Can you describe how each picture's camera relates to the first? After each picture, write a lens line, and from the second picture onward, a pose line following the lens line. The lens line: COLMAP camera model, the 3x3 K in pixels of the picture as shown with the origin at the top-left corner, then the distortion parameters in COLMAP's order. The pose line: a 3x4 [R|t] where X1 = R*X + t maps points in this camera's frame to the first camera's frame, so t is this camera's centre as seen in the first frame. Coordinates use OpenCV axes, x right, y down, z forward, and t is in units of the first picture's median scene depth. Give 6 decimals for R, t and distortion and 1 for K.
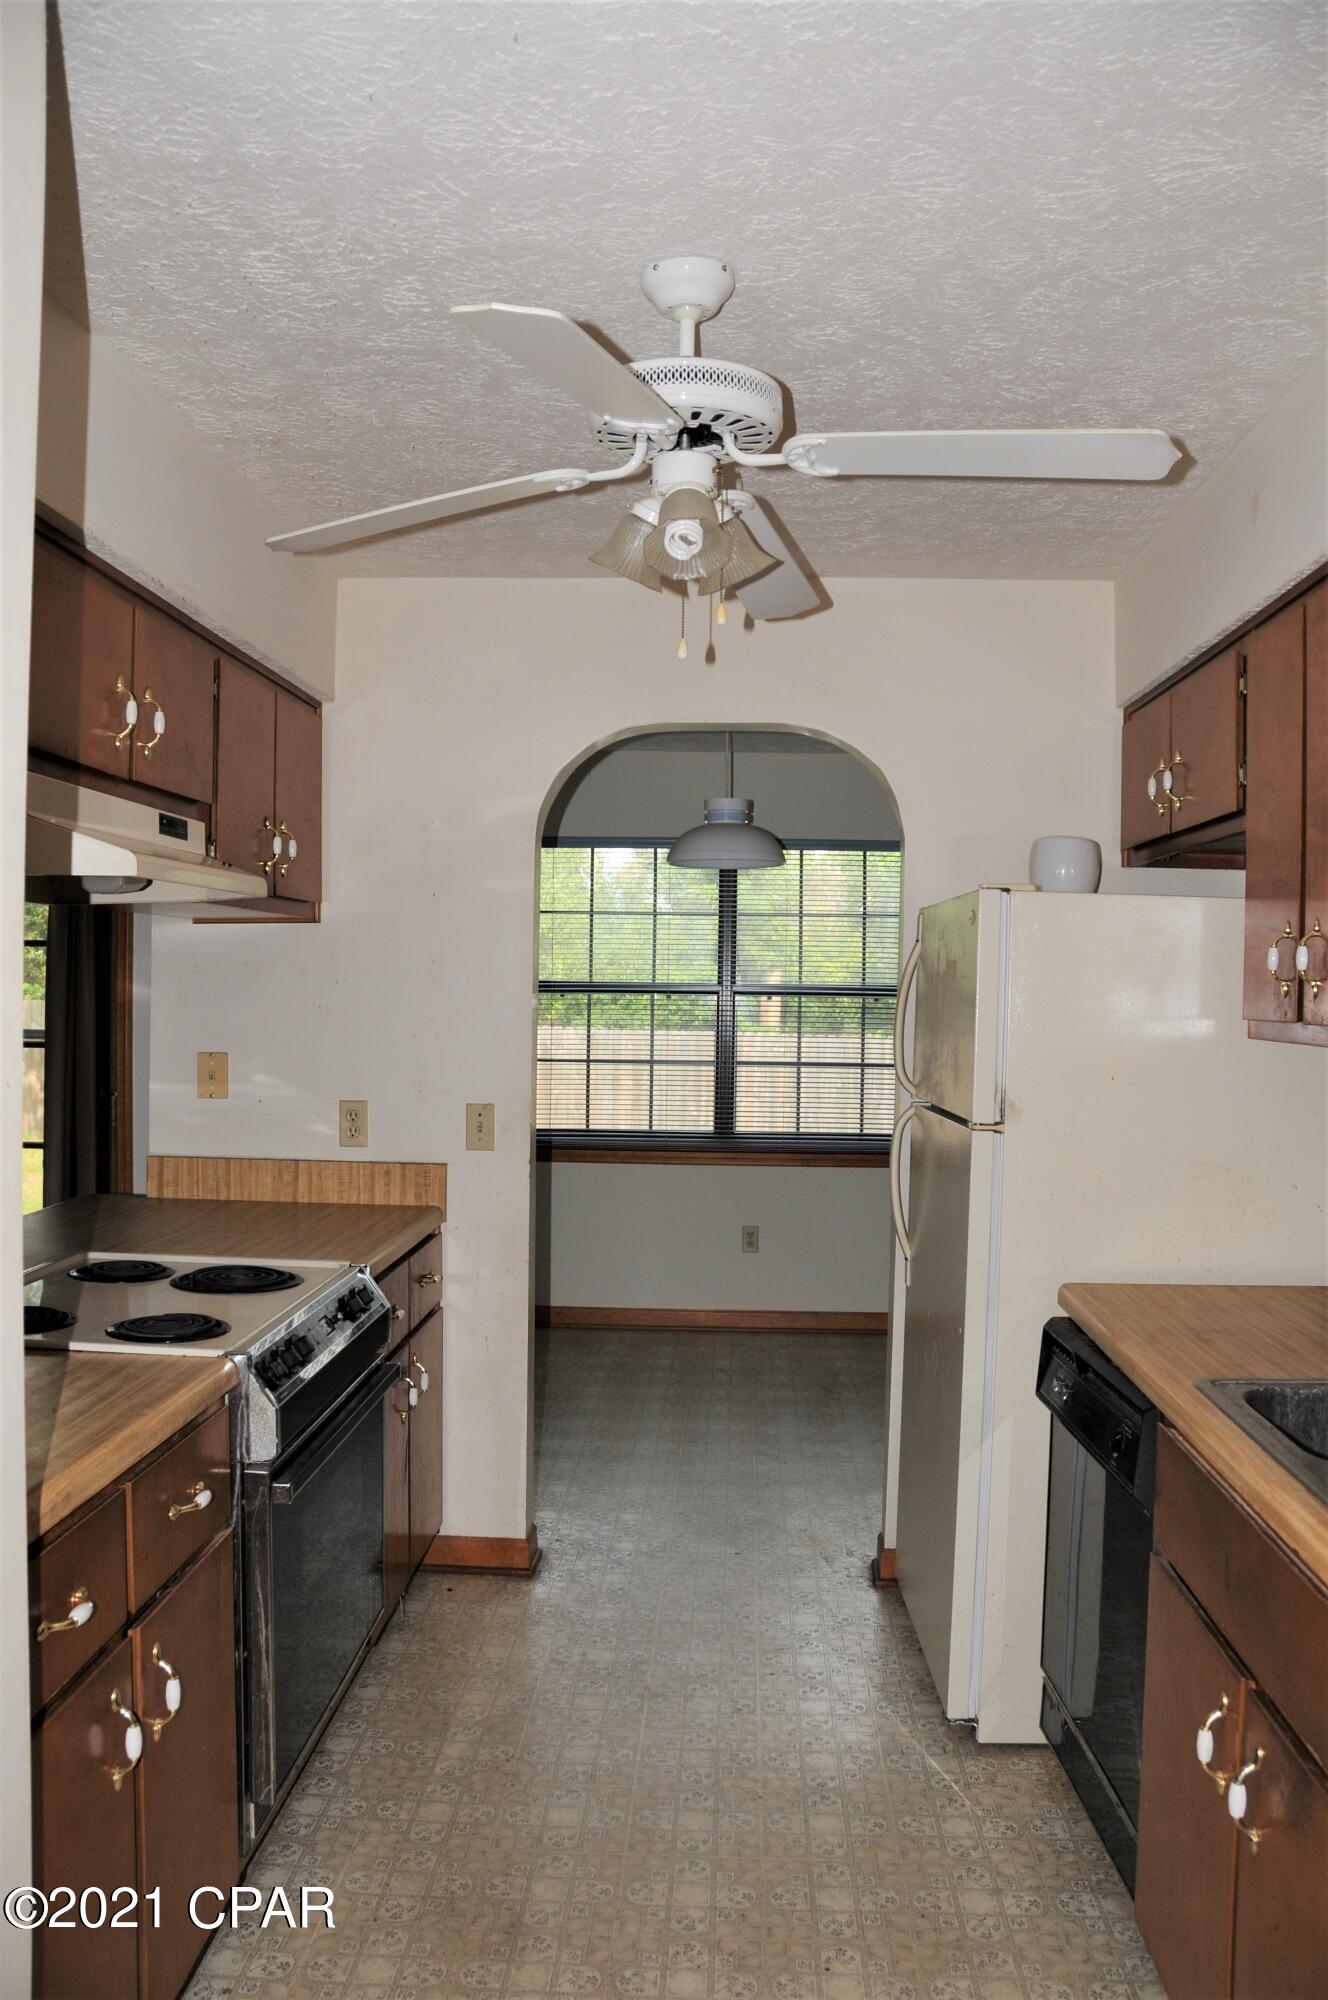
lens RADIAL K [[1572.8, 0, 665.8], [0, 1572.8, 1023.8], [0, 0, 1]] dist [-0.160889, 0.123568]
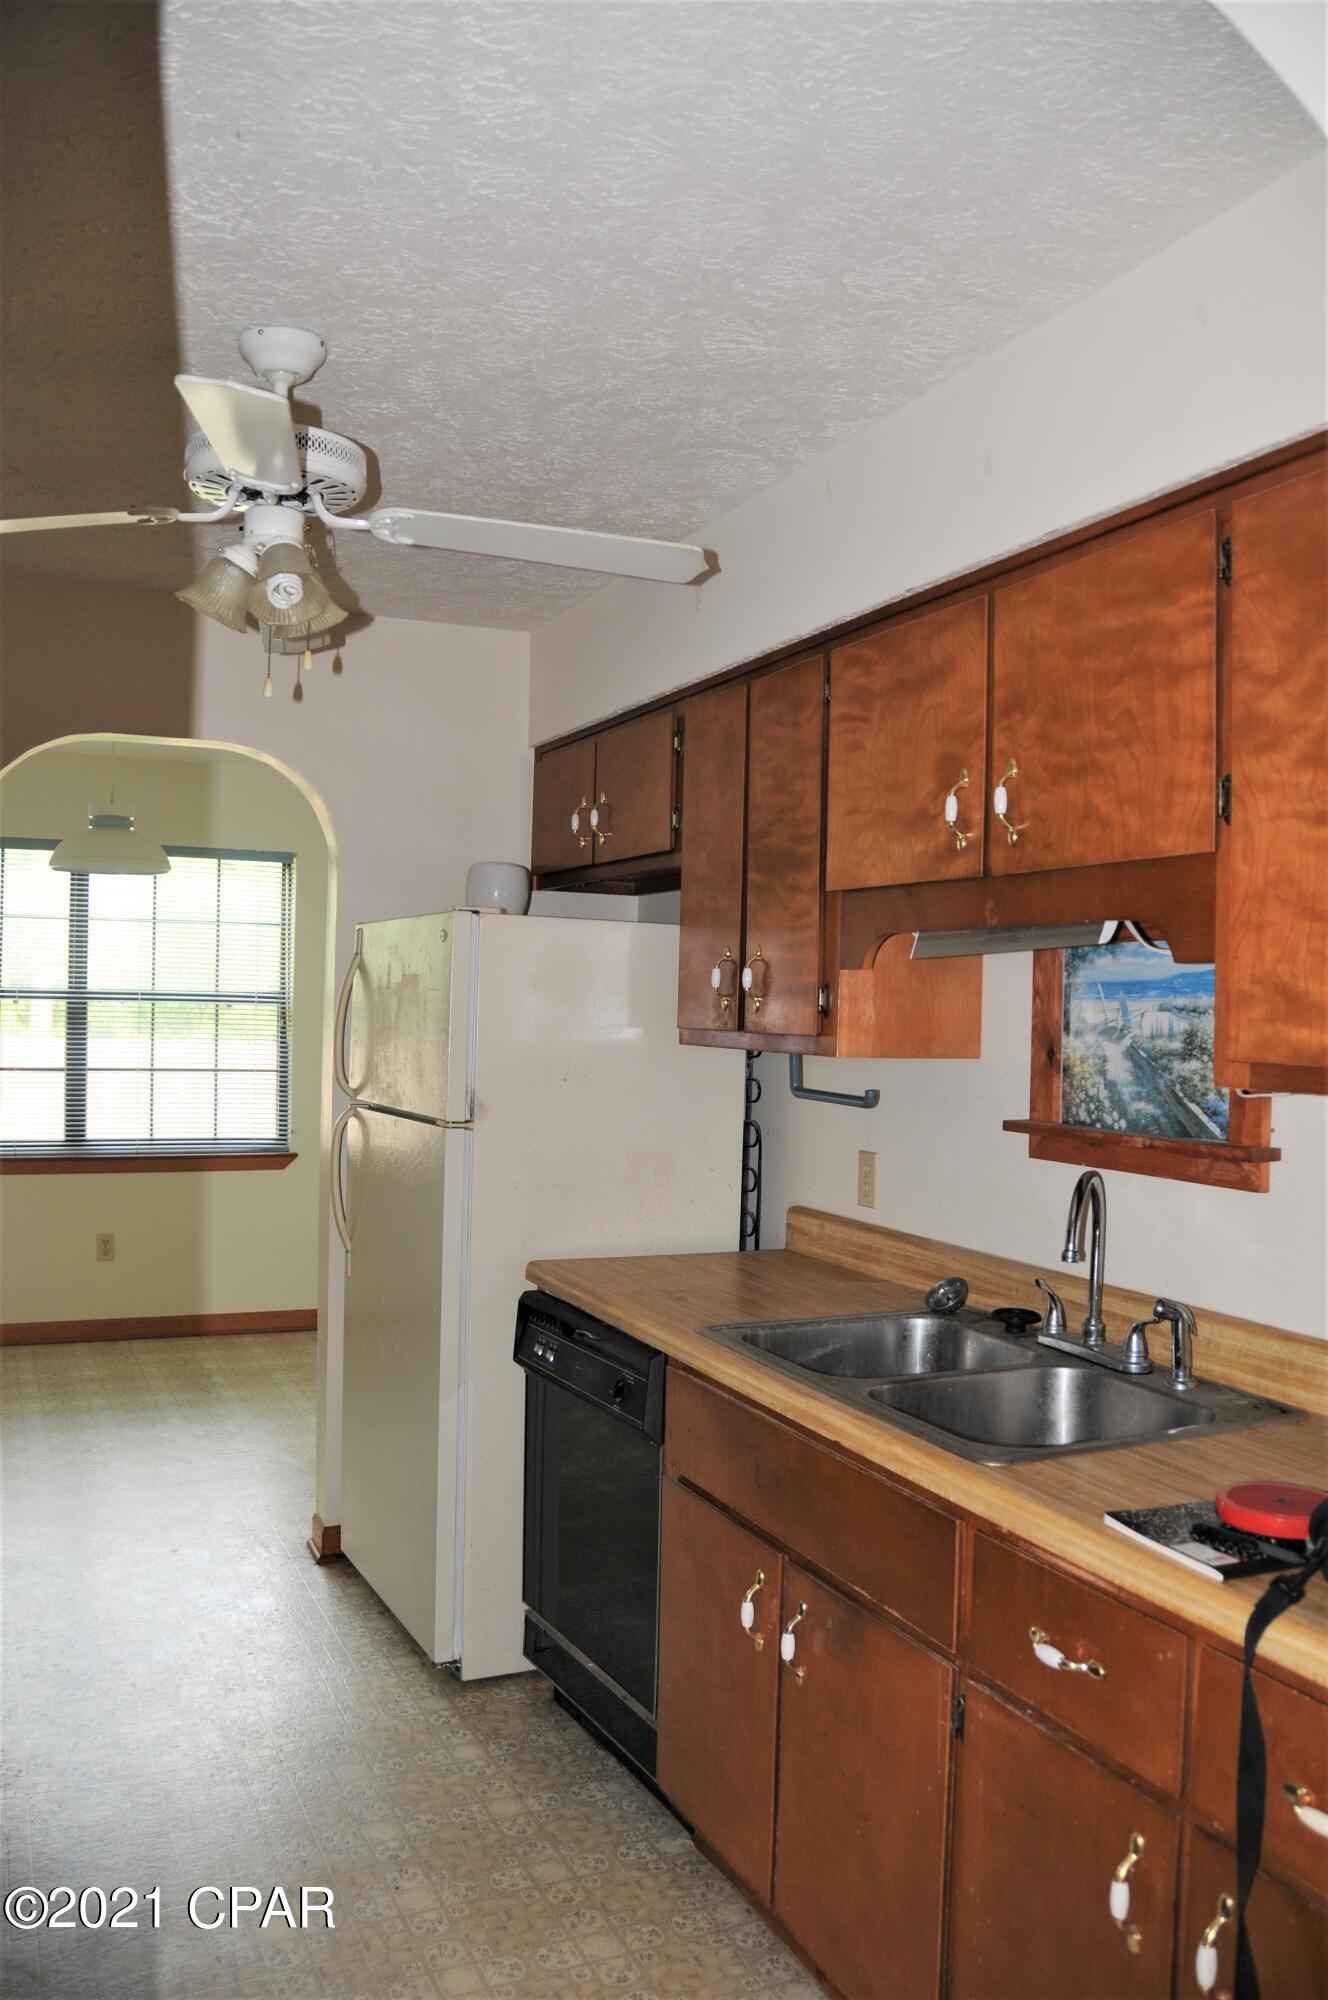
lens RADIAL K [[1572.8, 0, 665.8], [0, 1572.8, 1023.8], [0, 0, 1]] dist [-0.160889, 0.123568]
pose [[0.890837, 0.000543, 0.454323, -0.192931], [0.000534, 0.999997, -0.002242, -0.003616], [-0.454323, 0.002240, 0.890834, -0.070138]]
